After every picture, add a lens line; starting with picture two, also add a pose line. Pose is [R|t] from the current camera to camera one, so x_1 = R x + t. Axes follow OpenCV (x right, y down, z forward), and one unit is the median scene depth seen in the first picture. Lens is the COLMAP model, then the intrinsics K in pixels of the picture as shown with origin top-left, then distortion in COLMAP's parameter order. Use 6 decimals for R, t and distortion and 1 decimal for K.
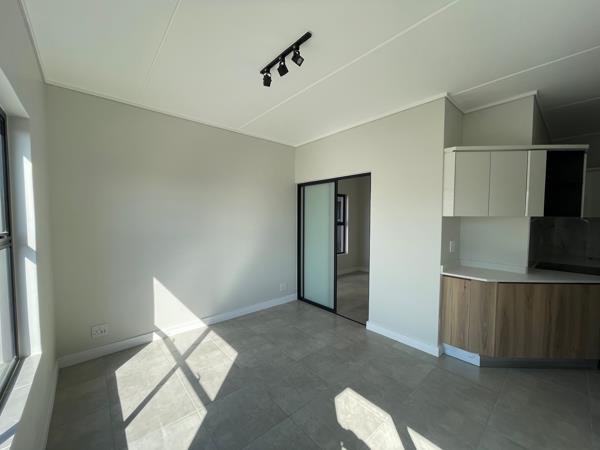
lens RADIAL K [[245.3, 0, 299.3], [0, 245.3, 227.5], [0, 0, 1]] dist [0.001207, 0.000041]
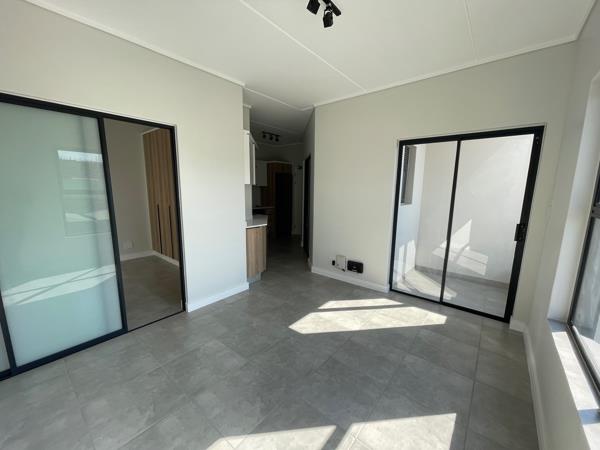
lens RADIAL K [[245.3, 0, 299.3], [0, 245.3, 227.5], [0, 0, 1]] dist [0.001207, 0.000041]
pose [[-0.167349, -0.162536, 0.972407, -0.768580], [0.029700, 0.985038, 0.169758, -0.031970], [-0.985450, 0.057289, -0.160018, 0.939678]]
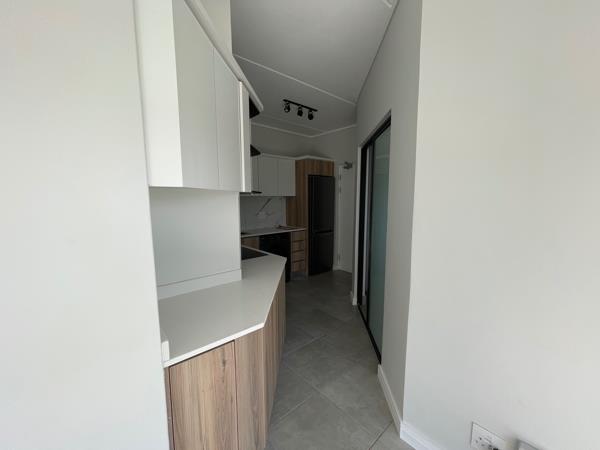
lens RADIAL K [[245.3, 0, 299.3], [0, 245.3, 227.5], [0, 0, 1]] dist [0.001207, 0.000041]
pose [[-0.015907, -0.124493, 0.992093, 0.277405], [0.046213, 0.991067, 0.125106, -0.028976], [-0.998805, 0.047838, -0.010012, 0.829353]]
